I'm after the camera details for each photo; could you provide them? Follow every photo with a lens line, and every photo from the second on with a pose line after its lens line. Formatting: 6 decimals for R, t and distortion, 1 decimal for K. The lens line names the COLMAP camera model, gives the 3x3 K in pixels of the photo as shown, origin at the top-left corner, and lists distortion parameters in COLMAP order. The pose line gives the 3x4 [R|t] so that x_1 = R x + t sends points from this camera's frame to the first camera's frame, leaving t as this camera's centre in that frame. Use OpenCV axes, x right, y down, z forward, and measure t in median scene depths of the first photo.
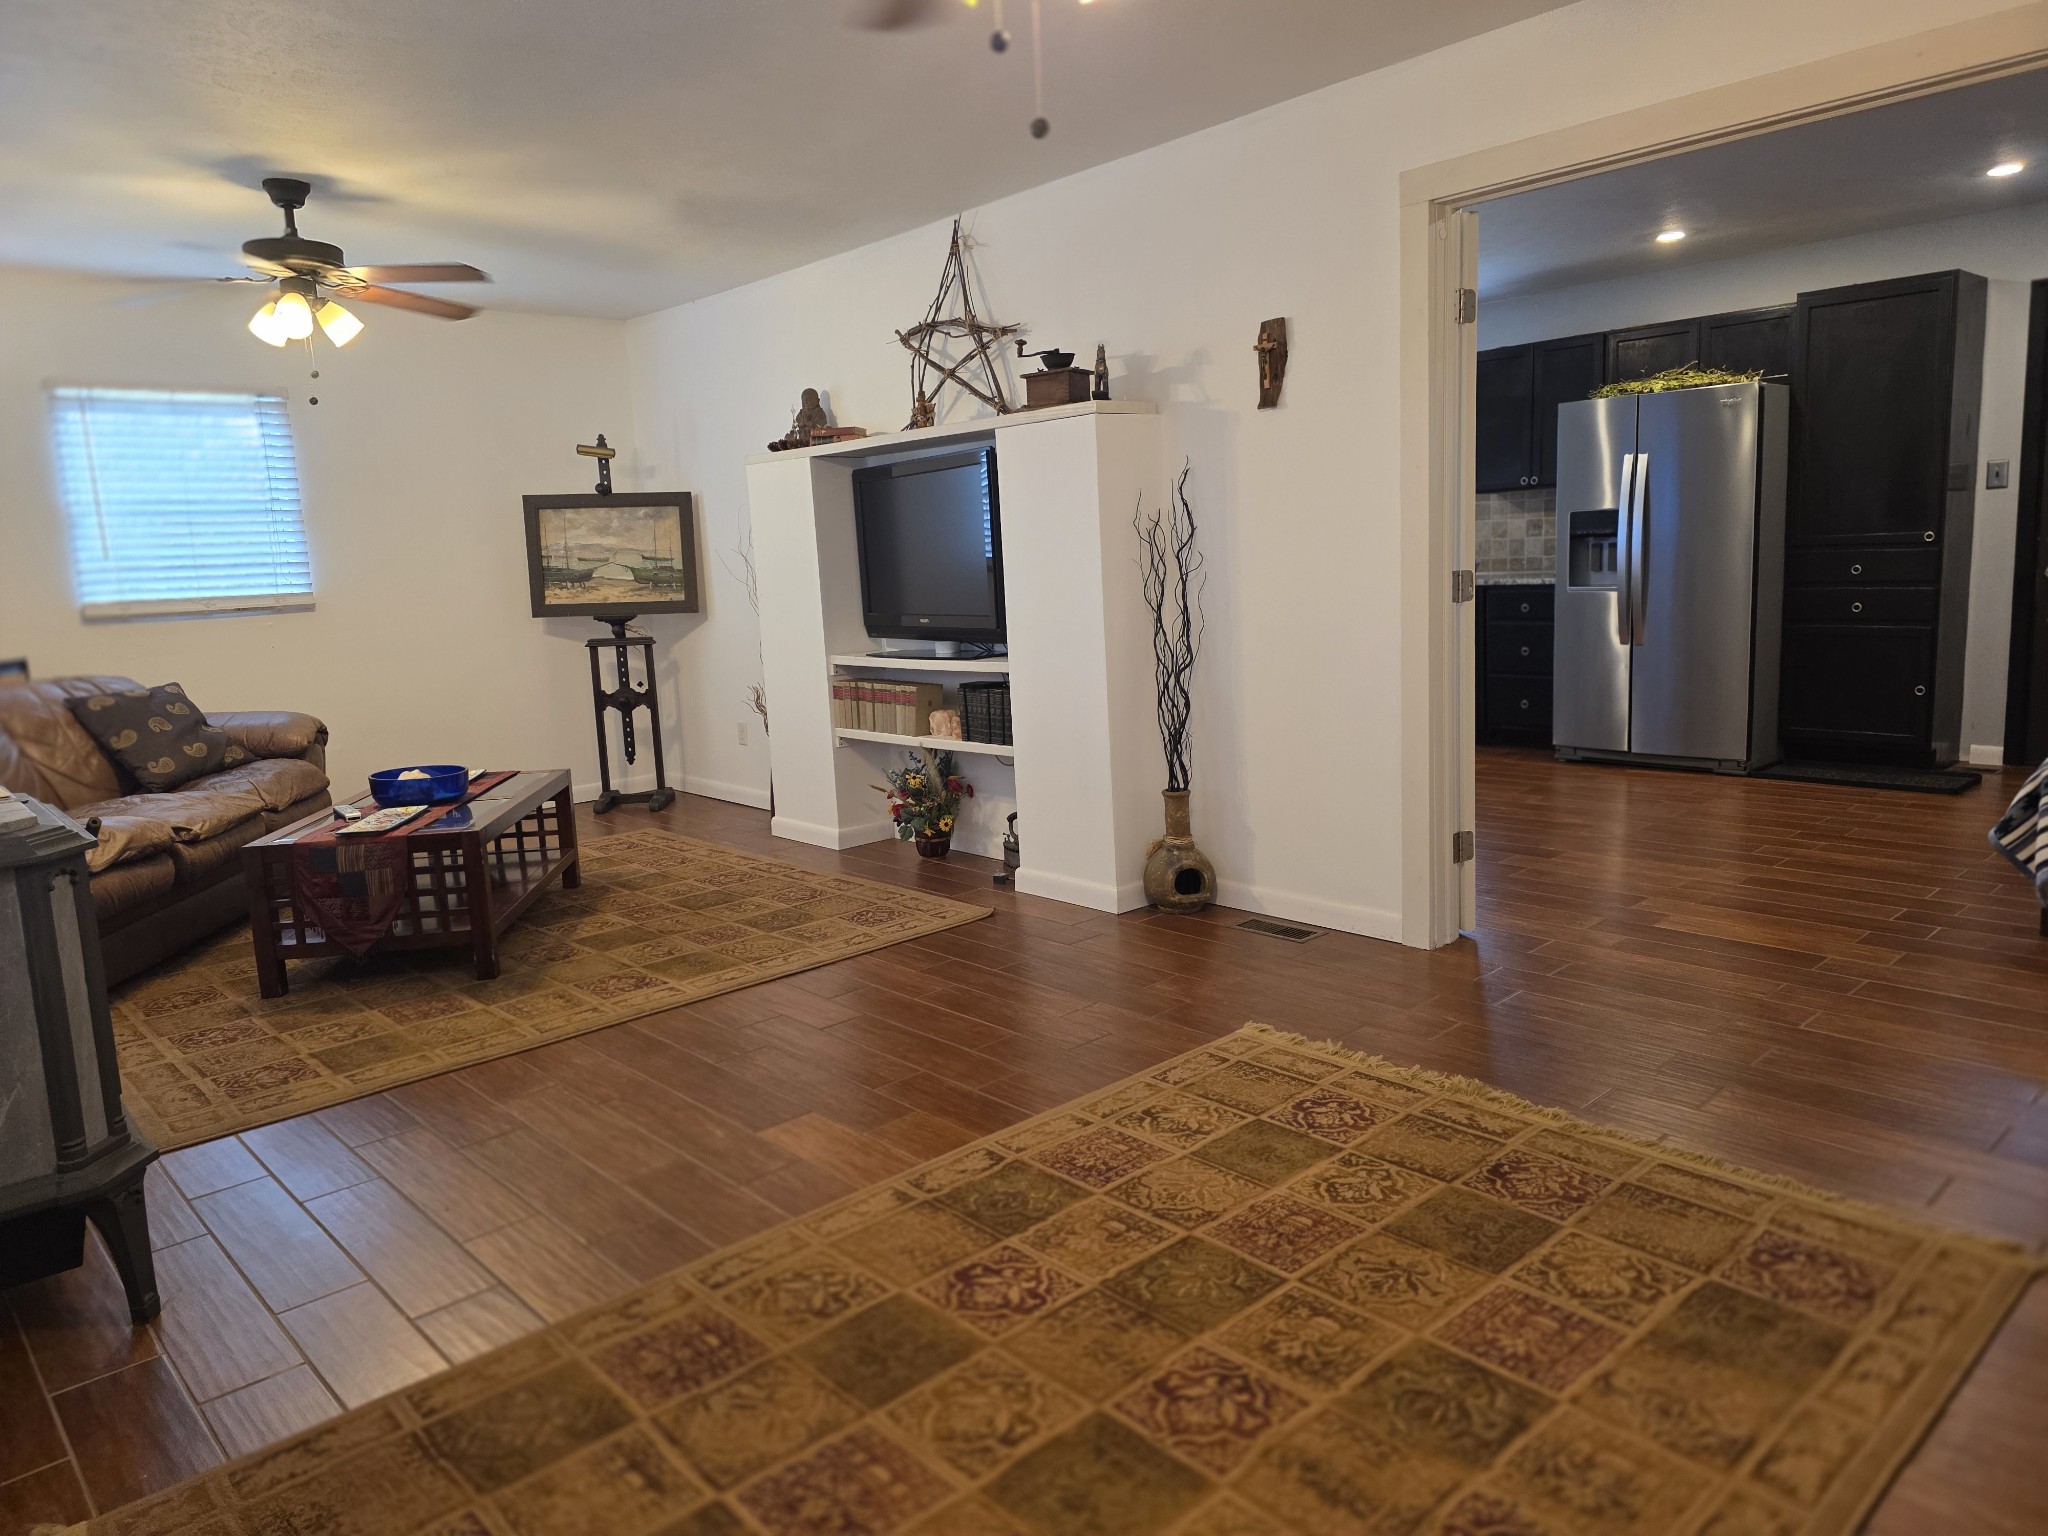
lens RADIAL K [[1404.4, 0, 1023.9], [0, 1404.4, 762.4], [0, 0, 1]] dist [0.029233, -0.006591]
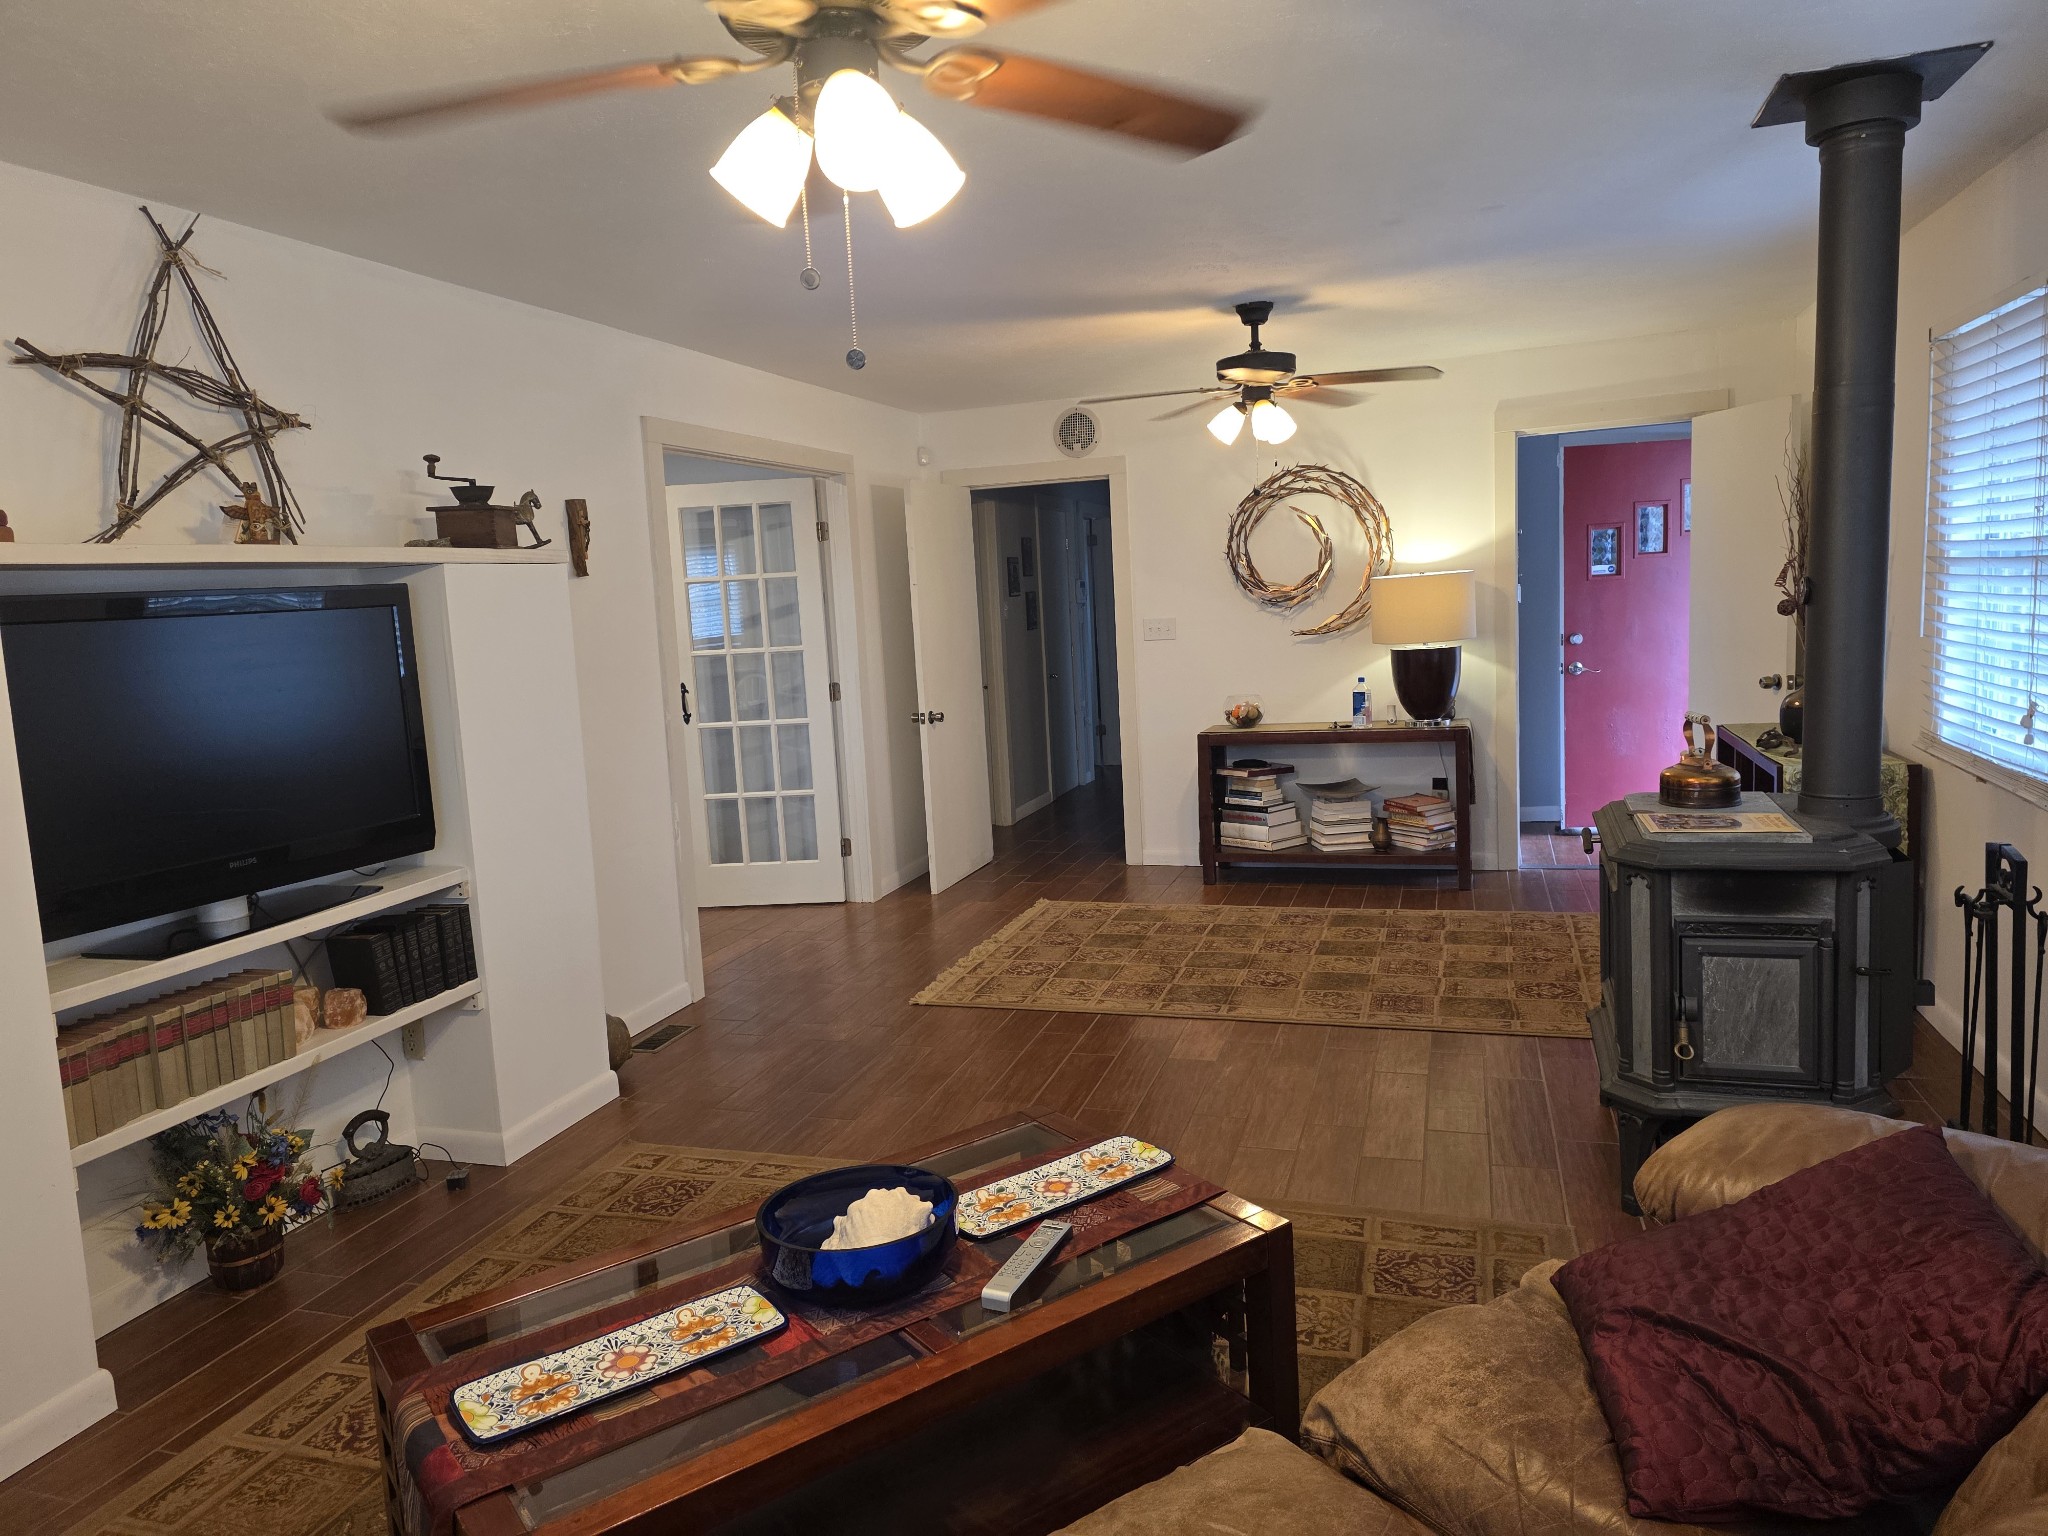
lens RADIAL K [[1404.4, 0, 1013.0], [0, 1404.4, 758.9], [0, 0, 1]] dist [0.029233, -0.006591]
pose [[-0.509105, -0.029436, 0.860201, -1.255309], [0.207394, 0.965772, 0.155794, -0.287169], [-0.835344, 0.257716, -0.485575, 1.717075]]
